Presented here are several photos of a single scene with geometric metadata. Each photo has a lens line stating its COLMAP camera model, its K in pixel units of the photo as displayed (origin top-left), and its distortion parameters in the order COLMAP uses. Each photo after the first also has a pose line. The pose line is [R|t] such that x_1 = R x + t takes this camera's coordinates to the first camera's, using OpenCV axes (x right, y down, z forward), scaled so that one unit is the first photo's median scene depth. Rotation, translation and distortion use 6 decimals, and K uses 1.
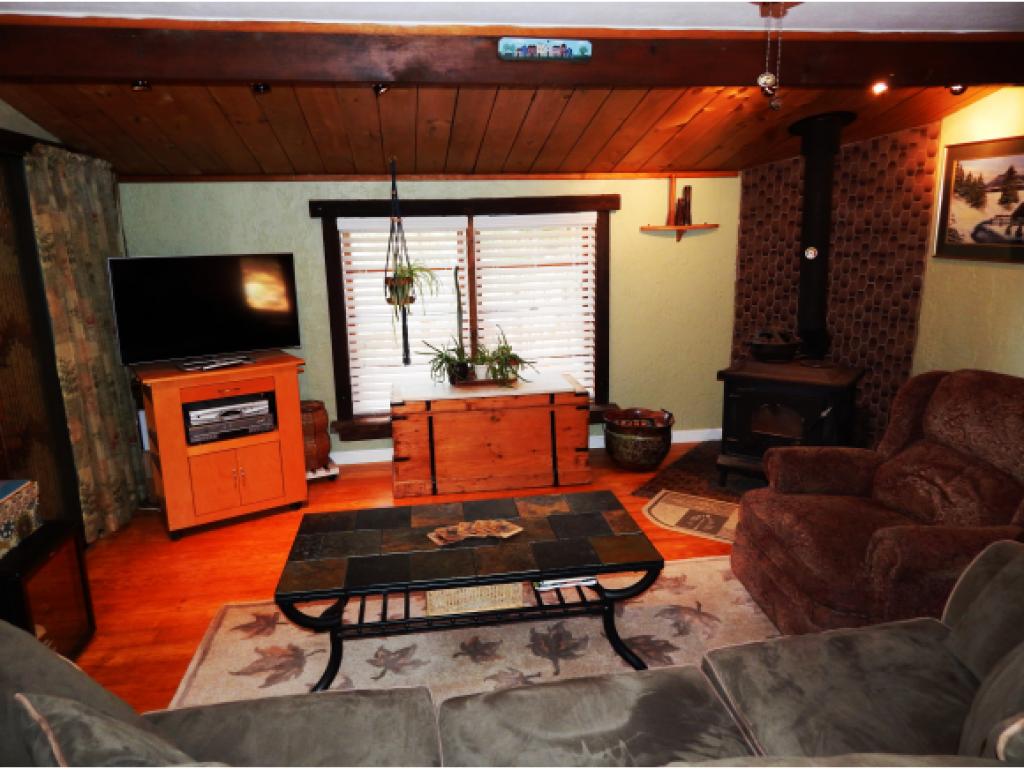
lens RADIAL K [[672.6, 0, 505.9], [0, 672.6, 381.1], [0, 0, 1]] dist [-0.003433, -0.005533]
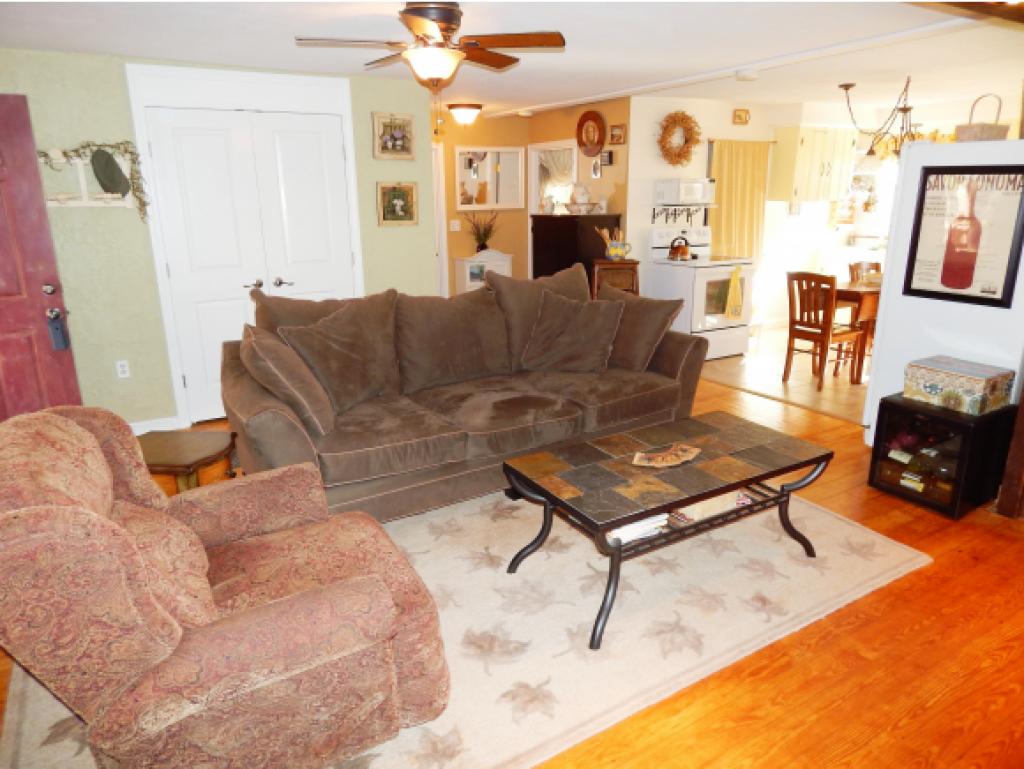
lens RADIAL K [[670.9, 0, 503.9], [0, 670.9, 382.1], [0, 0, 1]] dist [0.000630, -0.001124]
pose [[-0.916560, 0.138382, -0.375190, 0.556188], [-0.060096, 0.879899, 0.471345, -0.364698], [0.395355, 0.454564, -0.798164, 1.575657]]
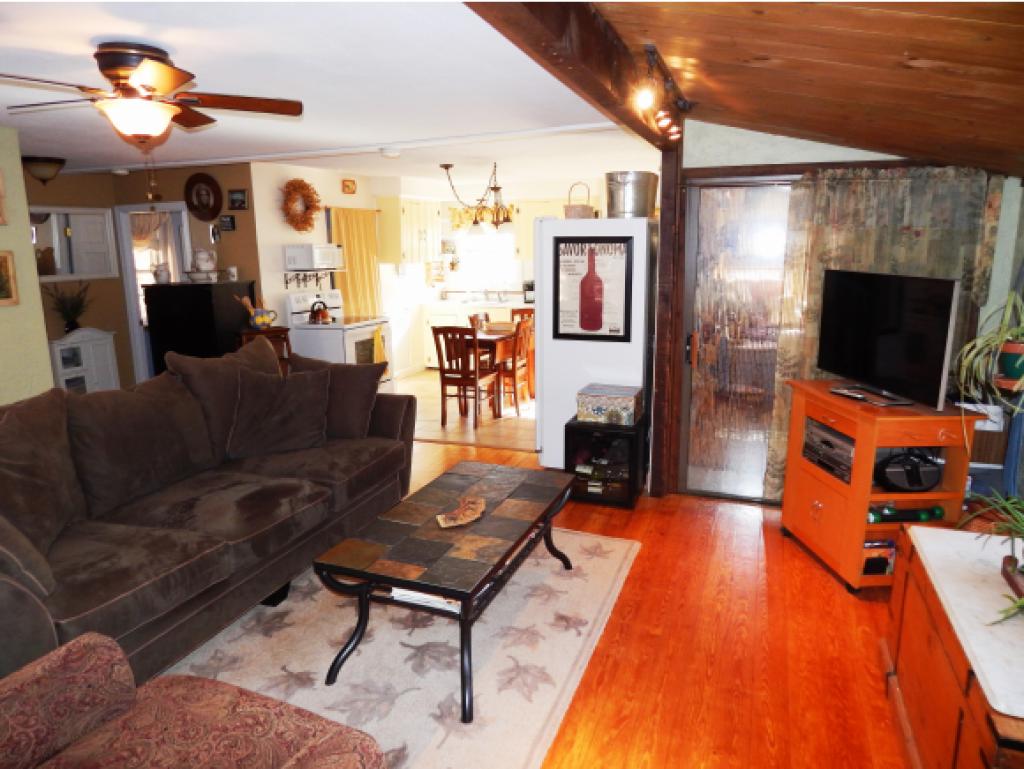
lens RADIAL K [[672.6, 0, 505.9], [0, 672.6, 381.1], [0, 0, 1]] dist [-0.003433, -0.005533]
pose [[-0.489963, 0.201635, -0.848104, 0.787297], [-0.166927, 0.933178, 0.318298, -0.340416], [0.855612, 0.297525, -0.423564, 1.354810]]
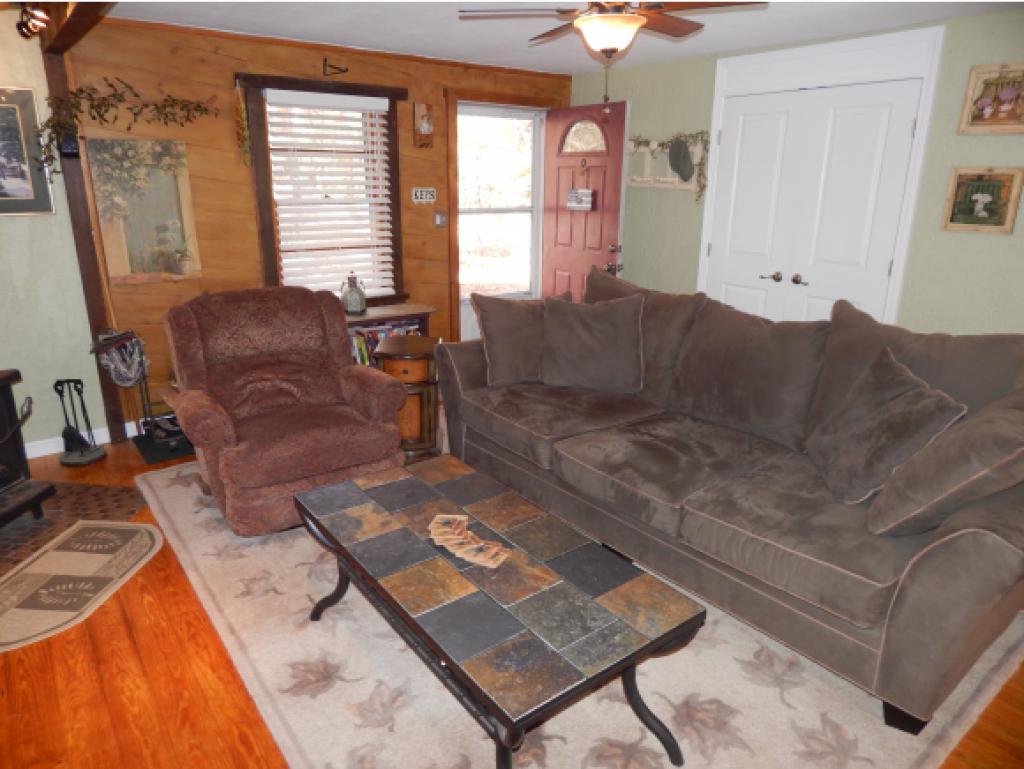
lens RADIAL K [[672.6, 0, 505.9], [0, 672.6, 381.1], [0, 0, 1]] dist [-0.003433, -0.005533]
pose [[-0.491434, -0.236208, 0.838271, -0.654685], [0.192955, 0.909067, 0.369276, -0.227580], [-0.849271, 0.343224, -0.401169, 1.110201]]
